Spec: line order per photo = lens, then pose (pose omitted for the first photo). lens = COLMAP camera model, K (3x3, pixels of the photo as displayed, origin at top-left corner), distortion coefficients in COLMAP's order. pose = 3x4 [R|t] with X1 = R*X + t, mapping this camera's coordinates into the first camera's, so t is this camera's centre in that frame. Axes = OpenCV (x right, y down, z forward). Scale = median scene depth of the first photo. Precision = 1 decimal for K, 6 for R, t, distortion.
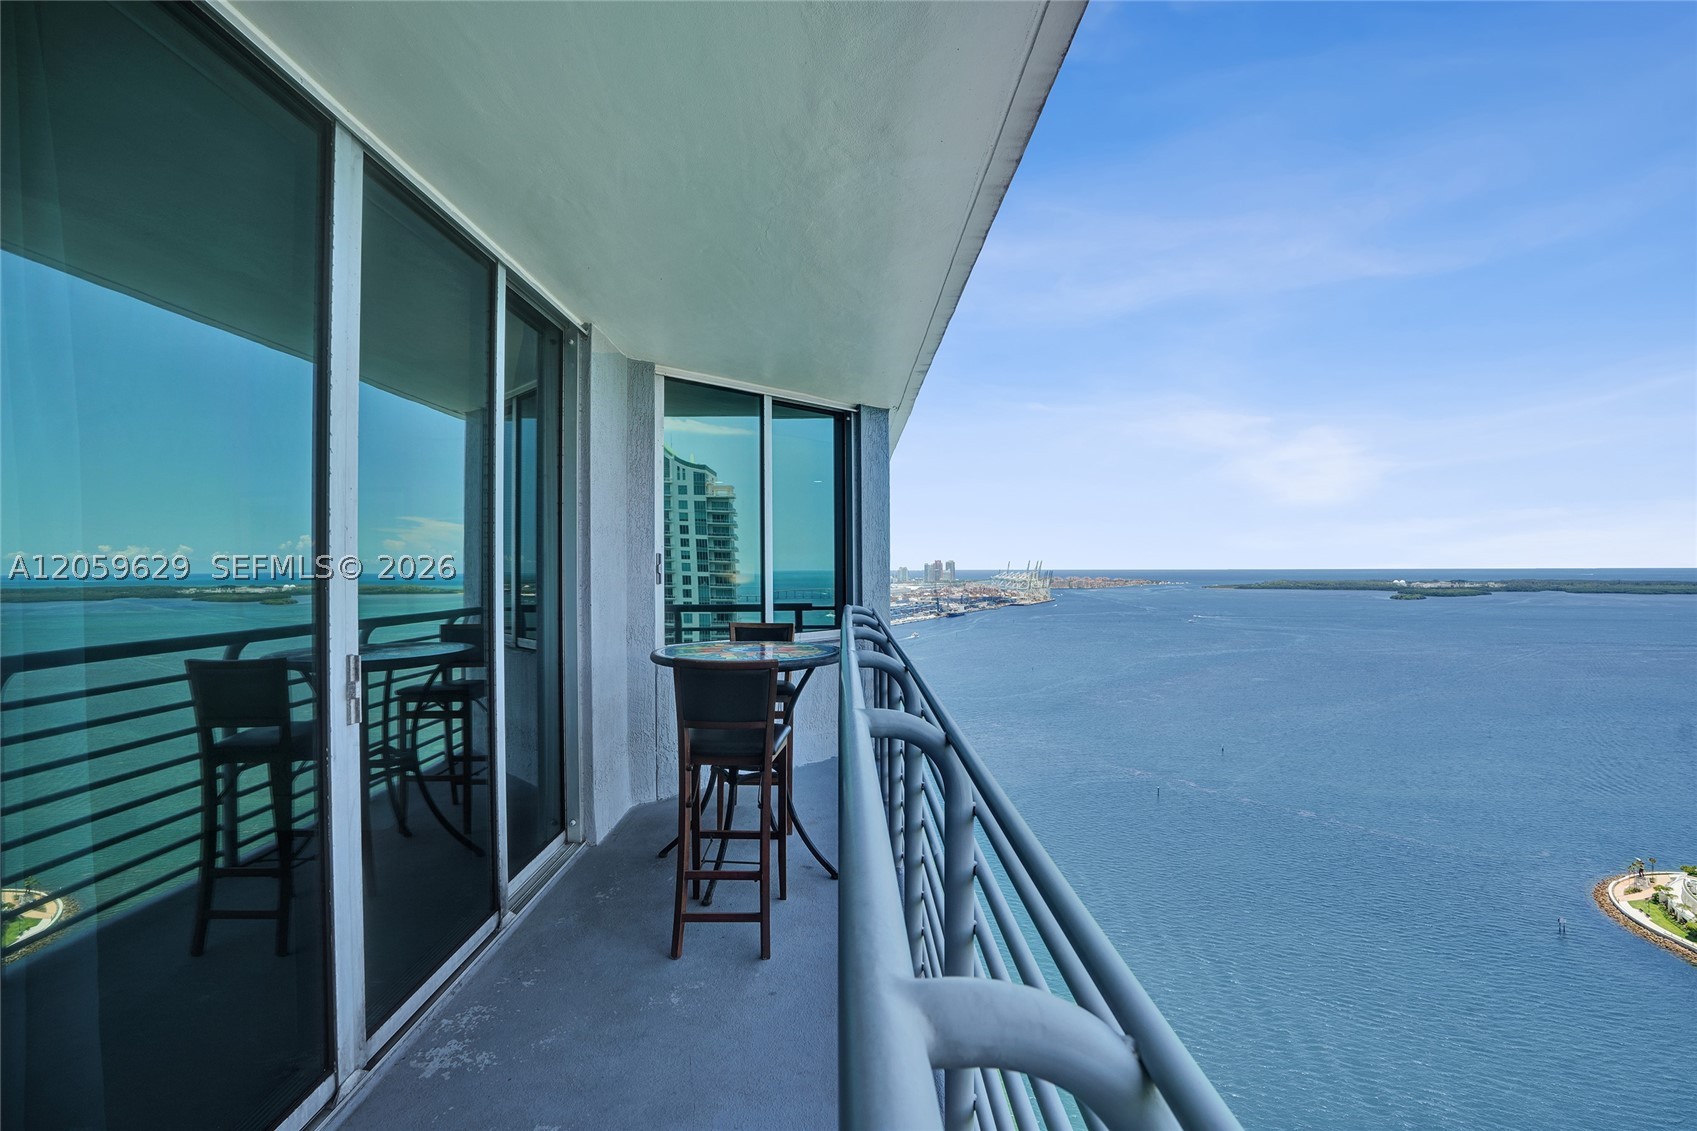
lens RADIAL K [[789.5, 0, 844.2], [0, 789.5, 578.4], [0, 0, 1]] dist [-0.062142, 0.021467]
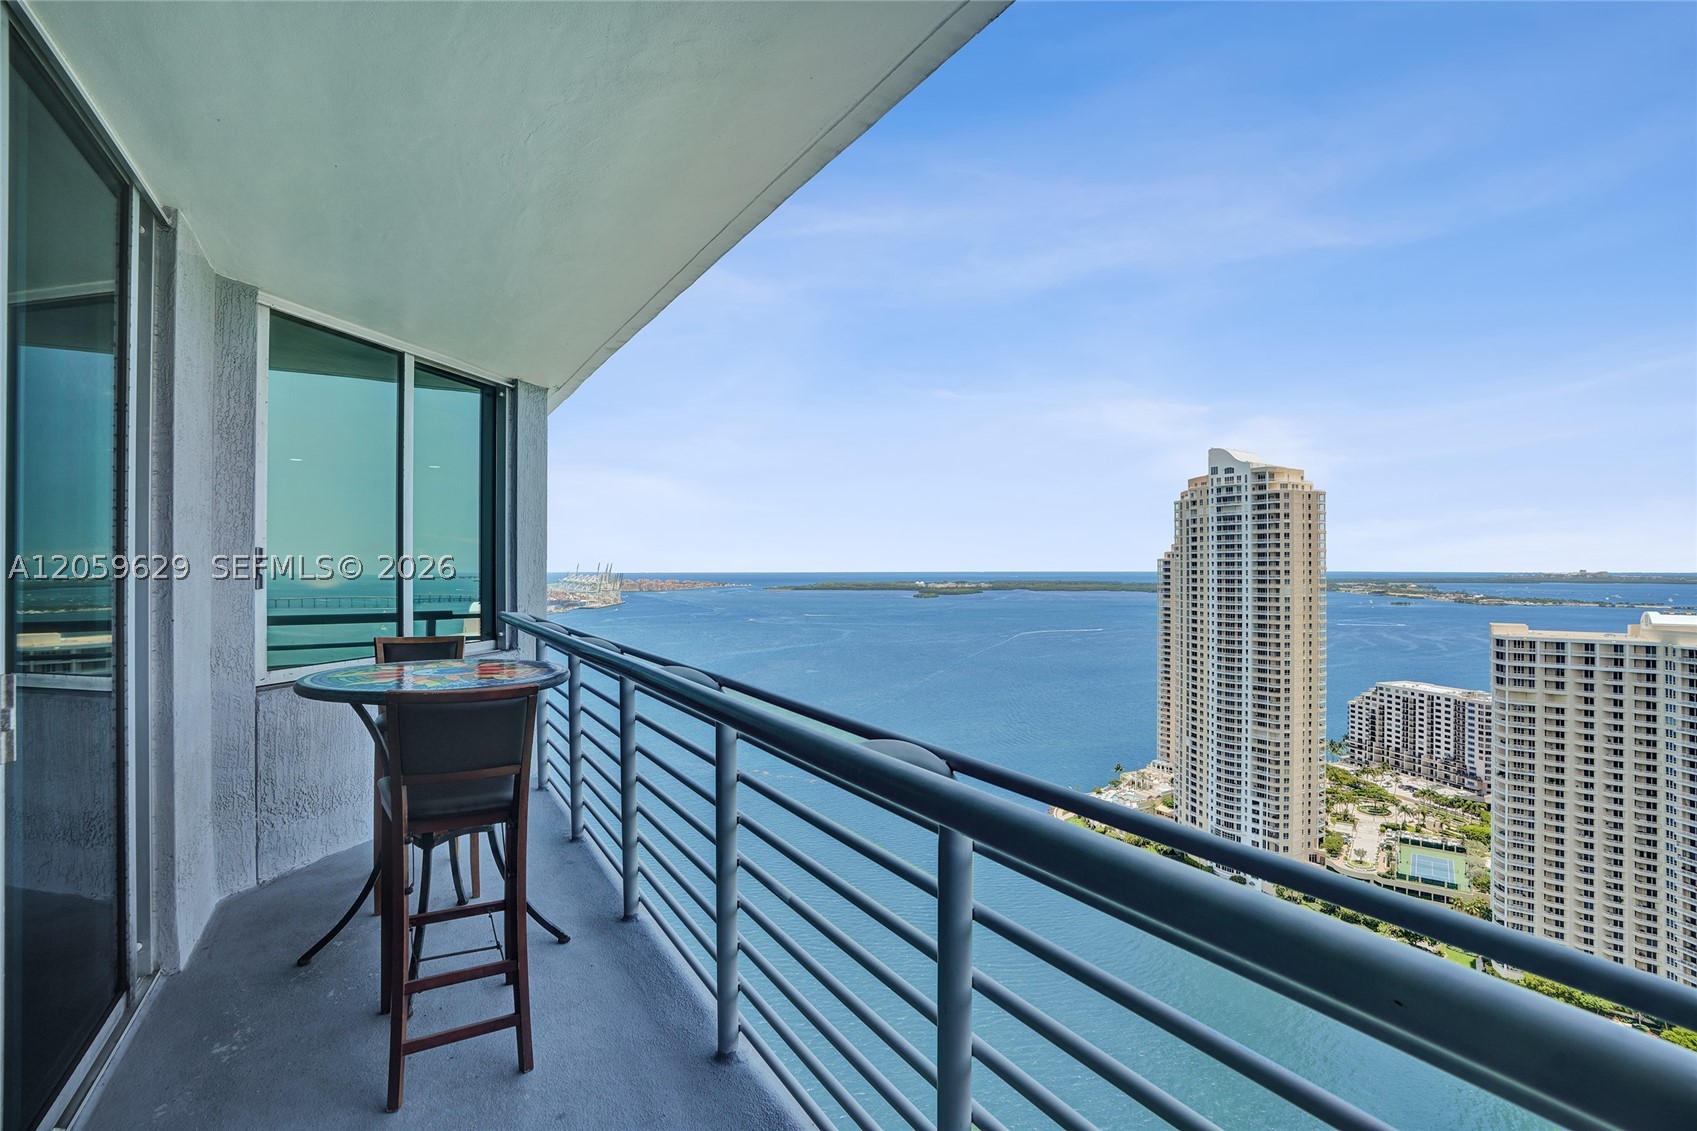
lens RADIAL K [[789.5, 0, 838.9], [0, 789.5, 571.7], [0, 0, 1]] dist [-0.062142, 0.021467]
pose [[0.860799, 0.003150, 0.508936, -0.121354], [0.002655, 0.999939, -0.010678, 0.000105], [-0.508939, 0.010543, 0.860738, 0.097610]]
